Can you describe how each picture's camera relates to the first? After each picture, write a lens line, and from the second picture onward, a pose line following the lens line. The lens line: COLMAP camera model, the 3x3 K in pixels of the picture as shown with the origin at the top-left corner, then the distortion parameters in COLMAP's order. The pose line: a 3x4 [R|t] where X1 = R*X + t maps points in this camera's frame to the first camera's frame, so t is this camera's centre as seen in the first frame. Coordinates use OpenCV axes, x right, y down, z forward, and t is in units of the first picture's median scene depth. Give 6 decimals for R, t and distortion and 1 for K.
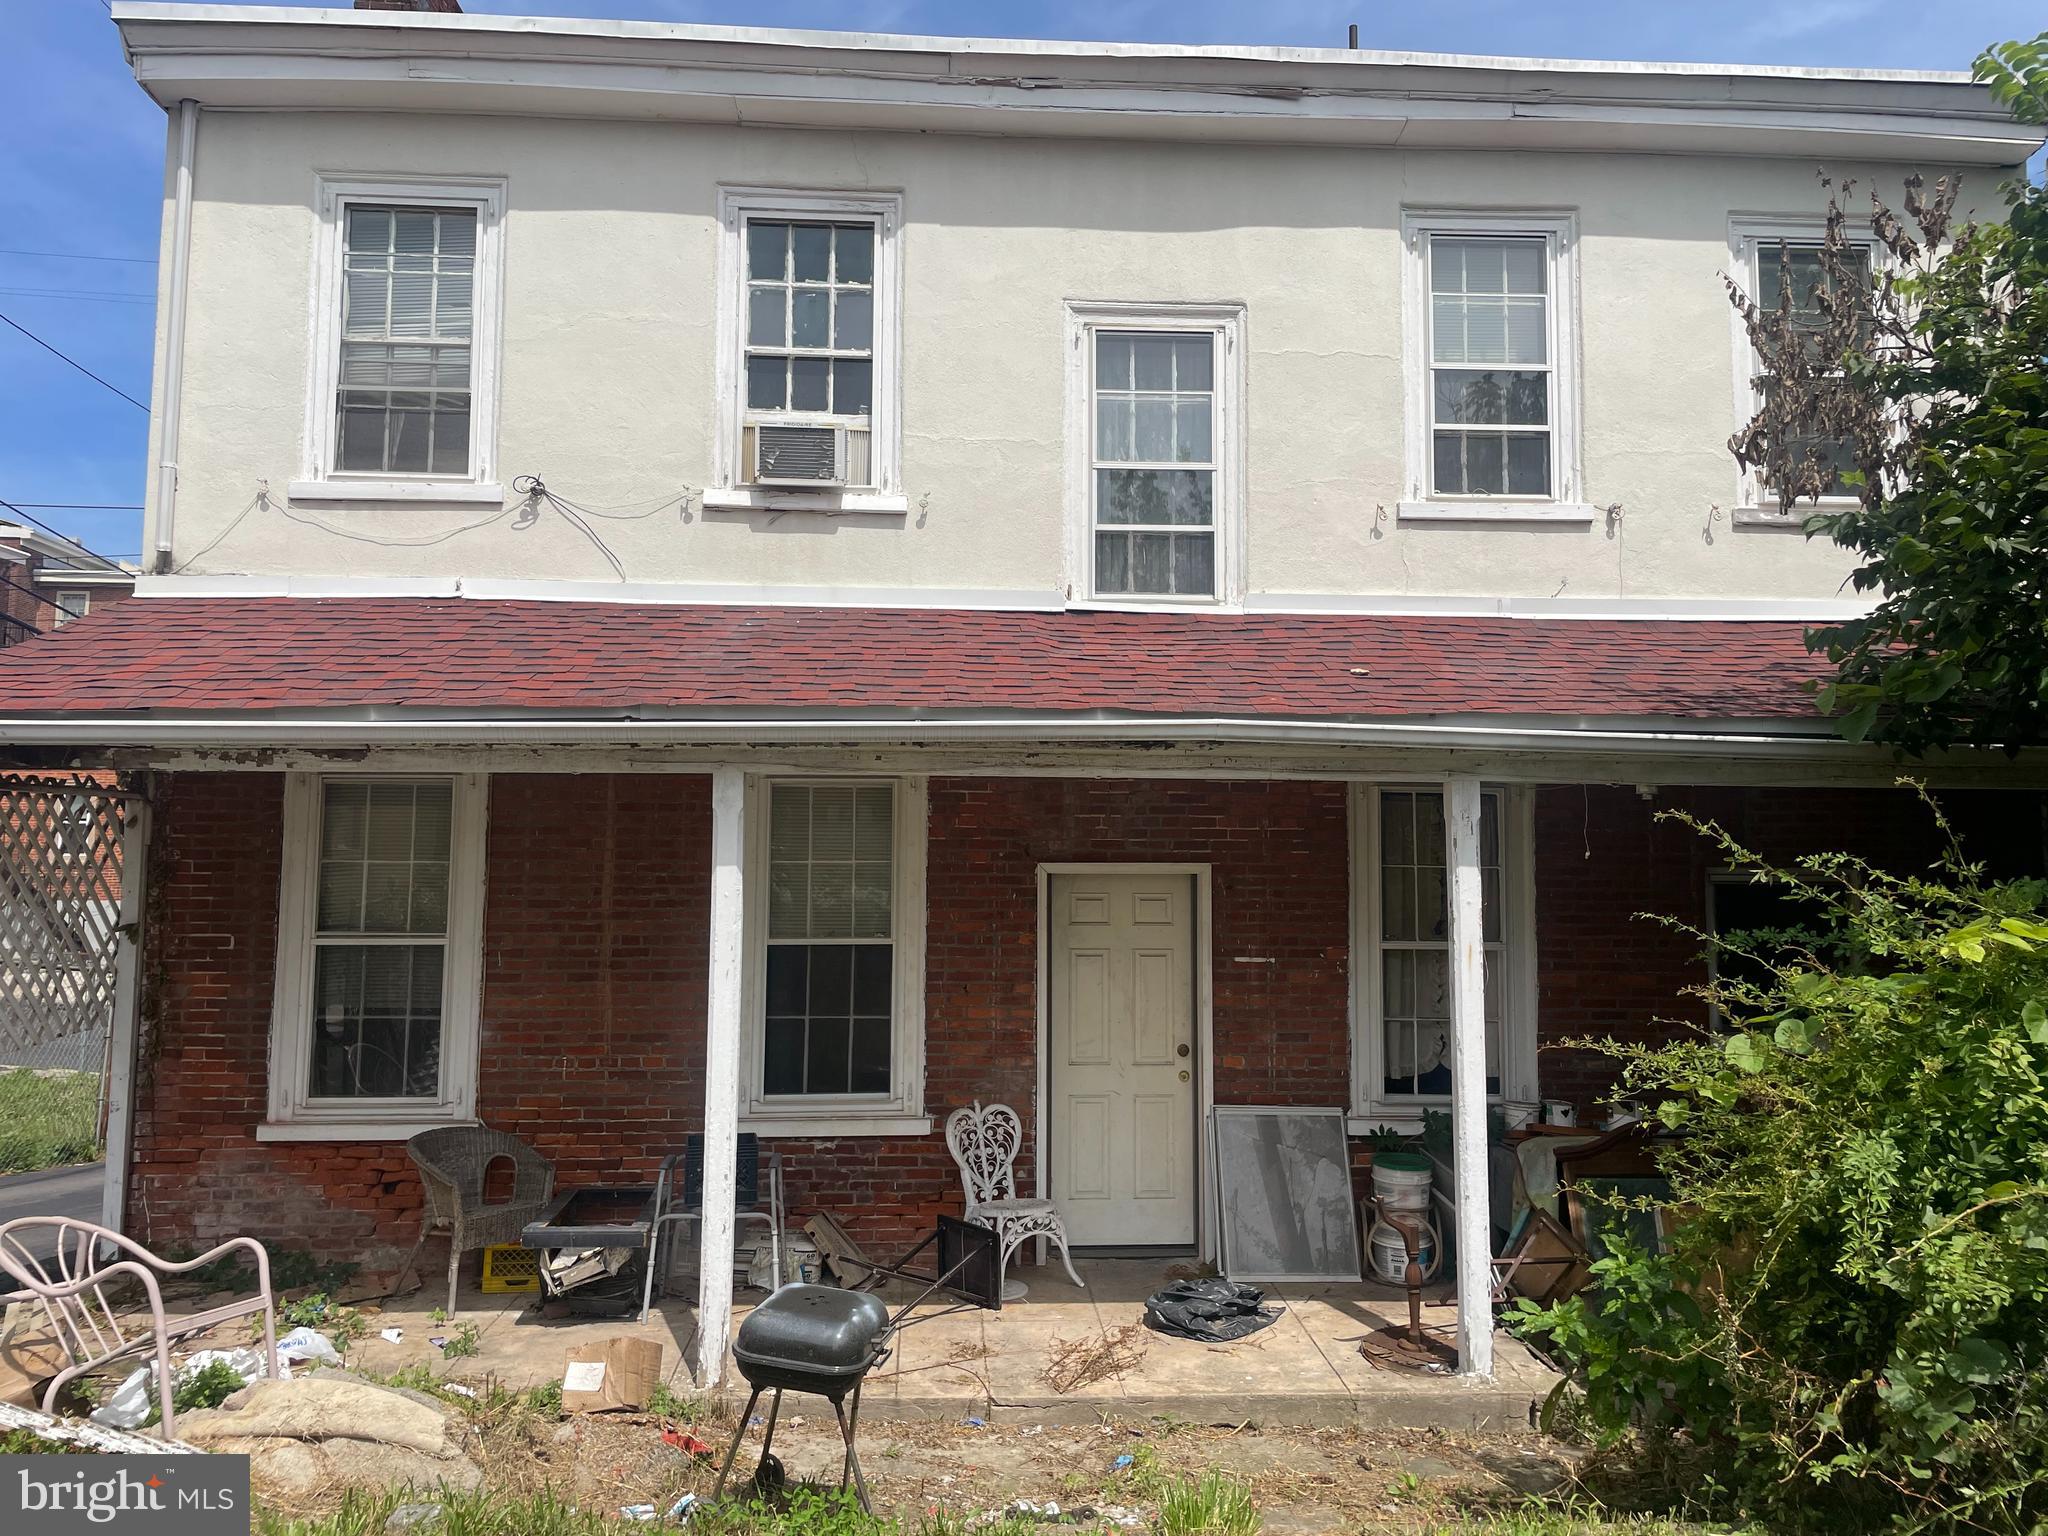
lens RADIAL K [[1540.8, 0, 1024.0], [0, 1540.8, 768.0], [0, 0, 1]] dist [0.090795, -0.120434]
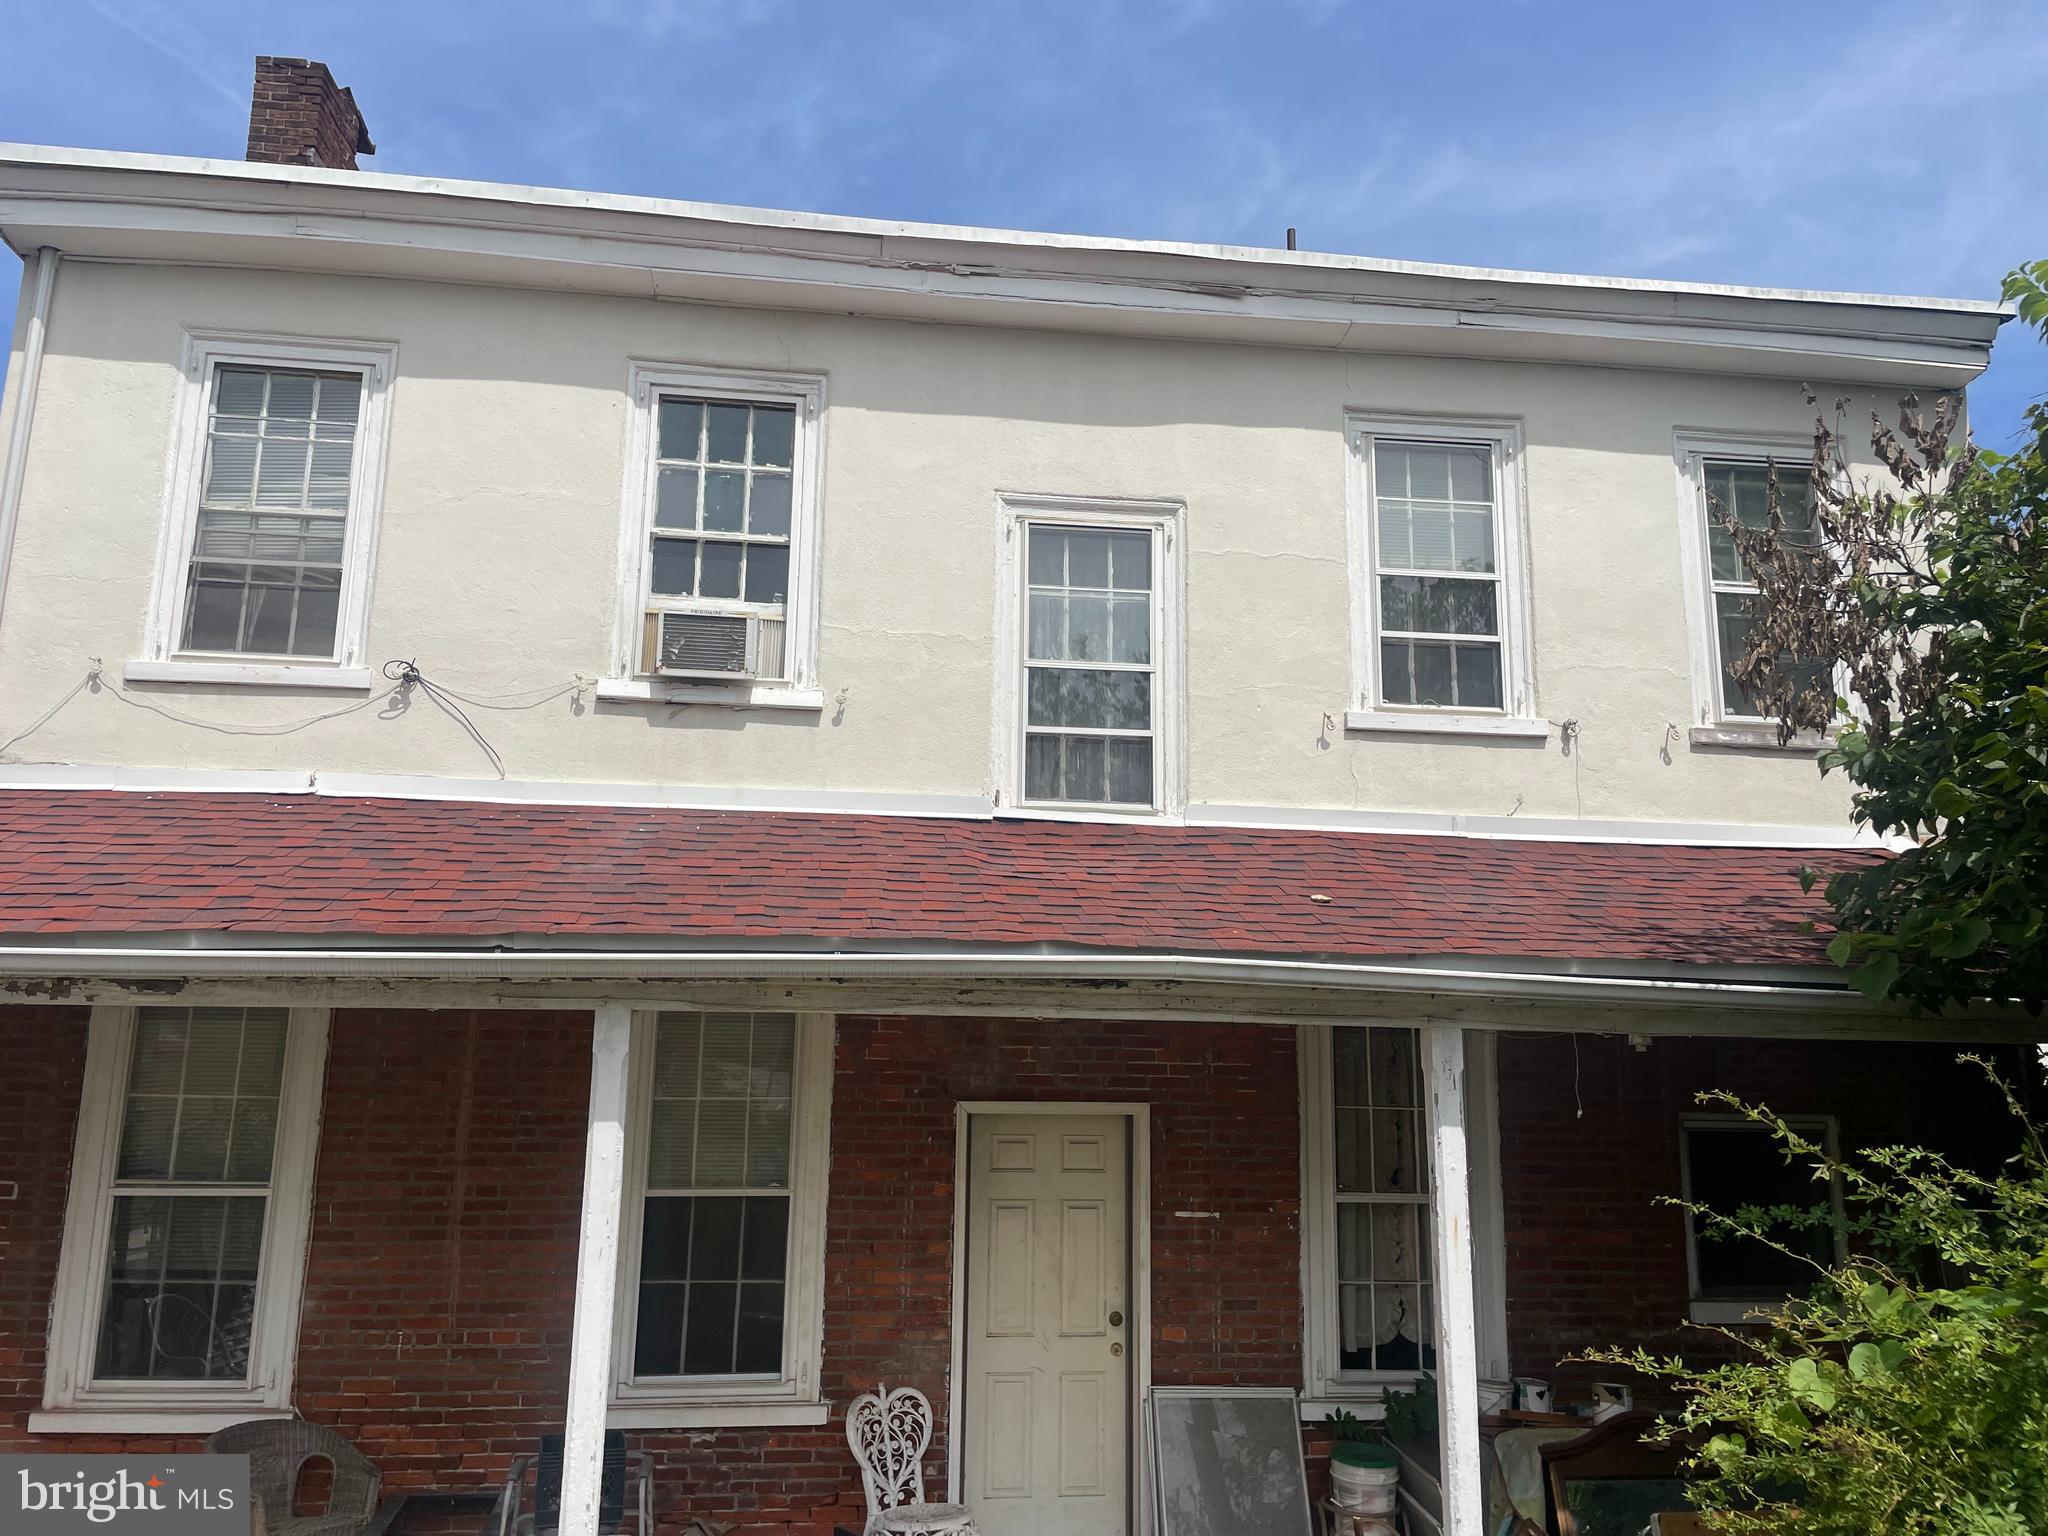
lens RADIAL K [[1547.1, 0, 993.6], [0, 1547.1, 766.8], [0, 0, 1]] dist [0.087531, -0.124913]
pose [[0.998148, 0.023781, 0.055999, -0.025437], [-0.017280, 0.993348, -0.113848, -0.029276], [-0.058334, 0.112669, 0.991919, 0.089398]]
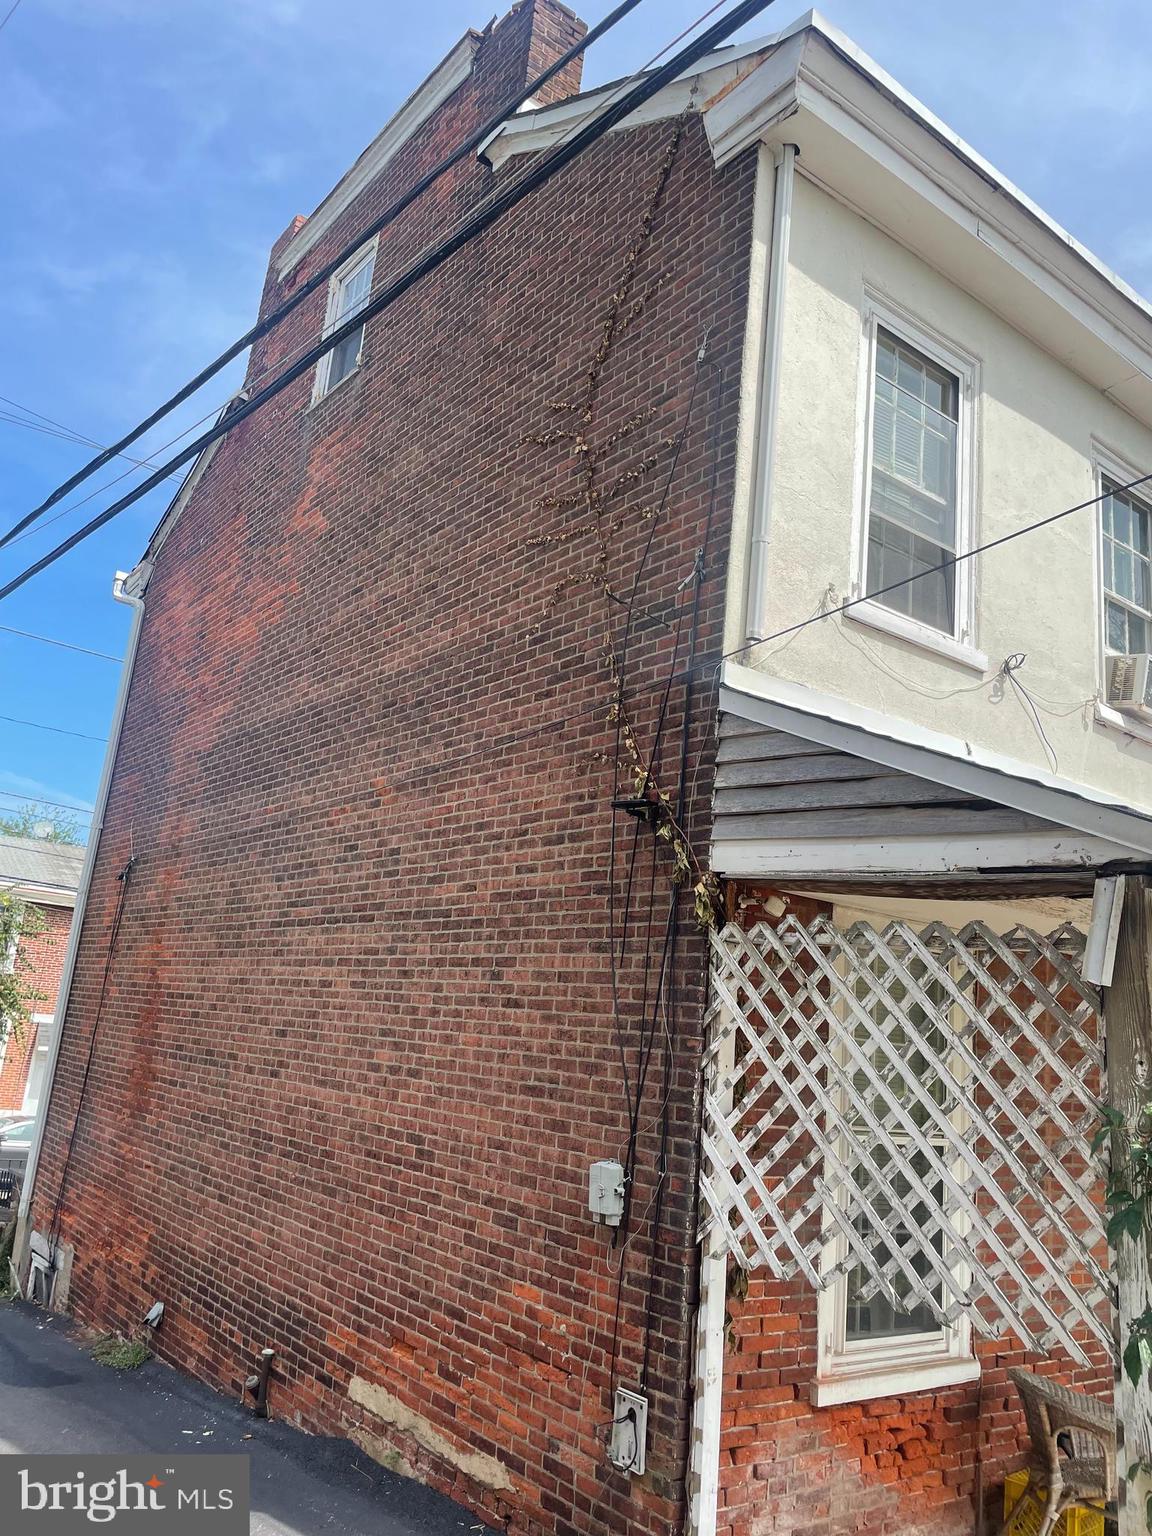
lens RADIAL K [[1155.6, 0, 576.0], [0, 1155.6, 768.0], [0, 0, 1]] dist [0.090795, -0.120434]
pose [[0.820872, 0.193380, 0.537376, -0.908701], [-0.128152, 0.979304, -0.156653, 0.033356], [-0.556548, 0.059726, 0.828666, 0.535887]]
